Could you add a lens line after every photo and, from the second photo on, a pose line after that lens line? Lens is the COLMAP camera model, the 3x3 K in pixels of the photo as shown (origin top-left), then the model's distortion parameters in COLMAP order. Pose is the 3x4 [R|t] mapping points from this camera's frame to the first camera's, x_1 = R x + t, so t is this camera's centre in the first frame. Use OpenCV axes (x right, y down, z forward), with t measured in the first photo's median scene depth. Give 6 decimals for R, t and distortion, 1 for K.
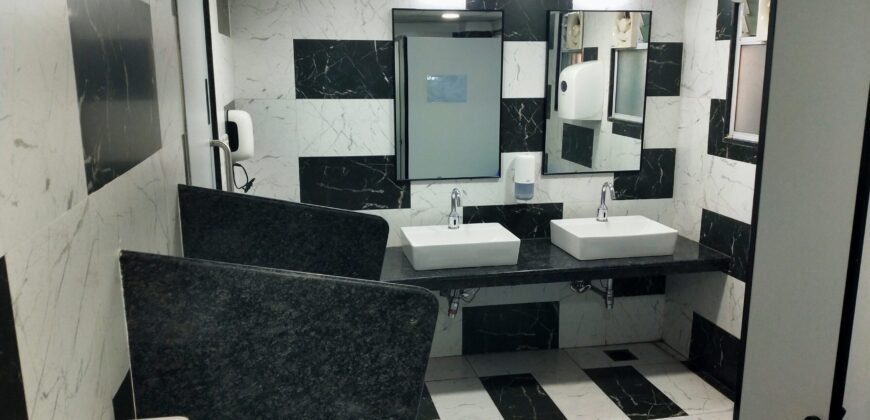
lens RADIAL K [[689.7, 0, 435.2], [0, 689.7, 211.0], [0, 0, 1]] dist [0.048524, -0.066388]
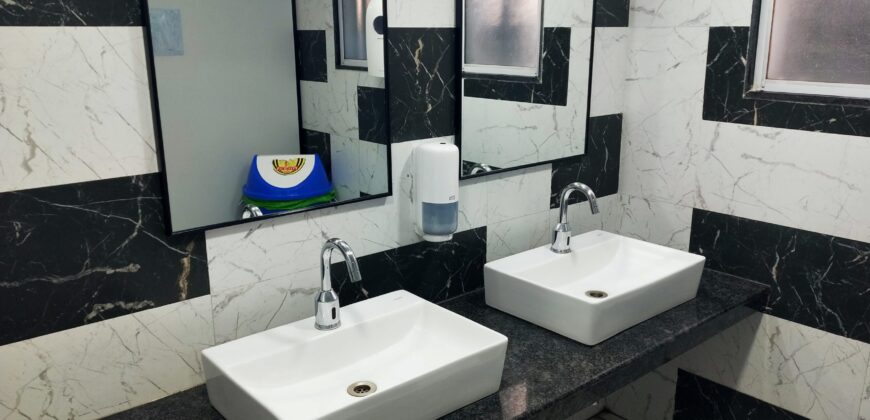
lens RADIAL K [[689.7, 0, 434.3], [0, 689.7, 212.0], [0, 0, 1]] dist [0.048524, -0.066388]
pose [[0.872288, -0.126376, 0.472380, -0.109743], [0.103843, 0.991867, 0.073601, -0.070063], [-0.477839, -0.015148, 0.878317, 0.567302]]
